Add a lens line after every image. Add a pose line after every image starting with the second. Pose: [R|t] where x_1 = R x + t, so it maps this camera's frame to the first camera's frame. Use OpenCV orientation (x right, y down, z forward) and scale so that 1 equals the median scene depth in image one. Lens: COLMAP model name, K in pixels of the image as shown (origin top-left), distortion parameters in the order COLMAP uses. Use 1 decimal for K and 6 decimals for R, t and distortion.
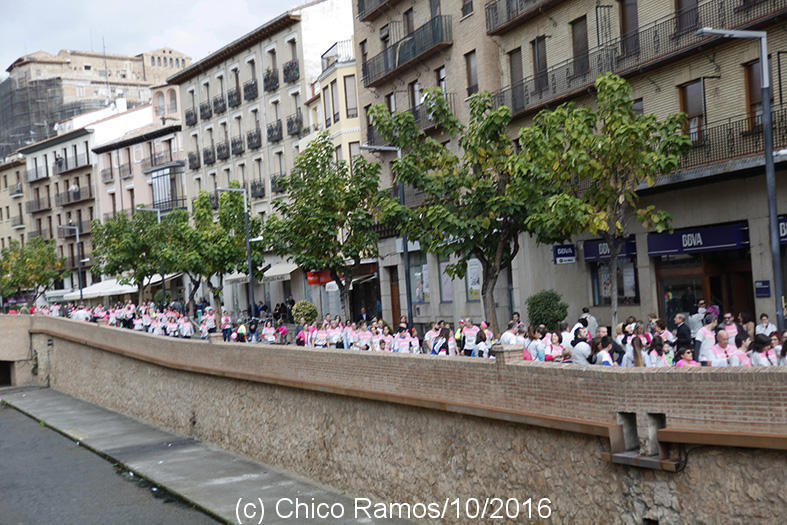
lens RADIAL K [[979.3, 0, 394.1], [0, 979.3, 264.7], [0, 0, 1]] dist [0.111042, 0.000000]
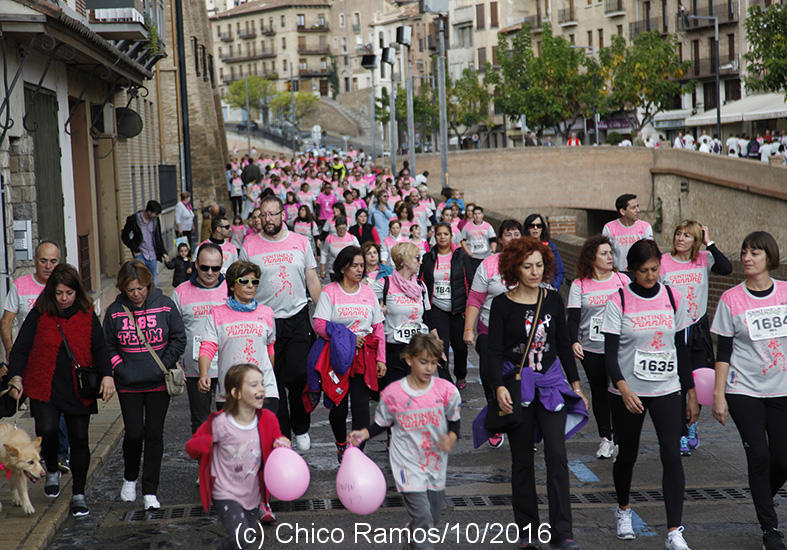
lens RADIAL K [[2383.6, 0, 364.5], [0, 2383.6, 290.3], [0, 0, 1]] dist [0.737653, 0.000000]
pose [[0.951009, 0.042406, -0.306243, -0.033365], [-0.008270, 0.993683, 0.111916, -0.038643], [0.309054, -0.103900, 0.945352, -0.692317]]
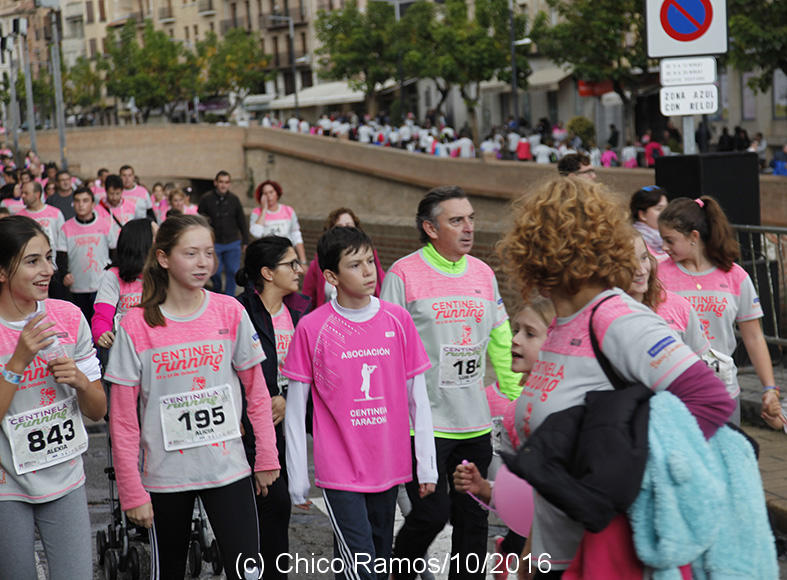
lens RADIAL K [[2192.5, 0, 390.3], [0, 2192.5, 283.5], [0, 0, 1]] dist [0.453115, 0.000000]
pose [[0.992311, 0.023279, -0.121559, -0.015562], [-0.008176, 0.992337, 0.123290, -0.048060], [0.123498, -0.121348, 0.984897, -0.834668]]
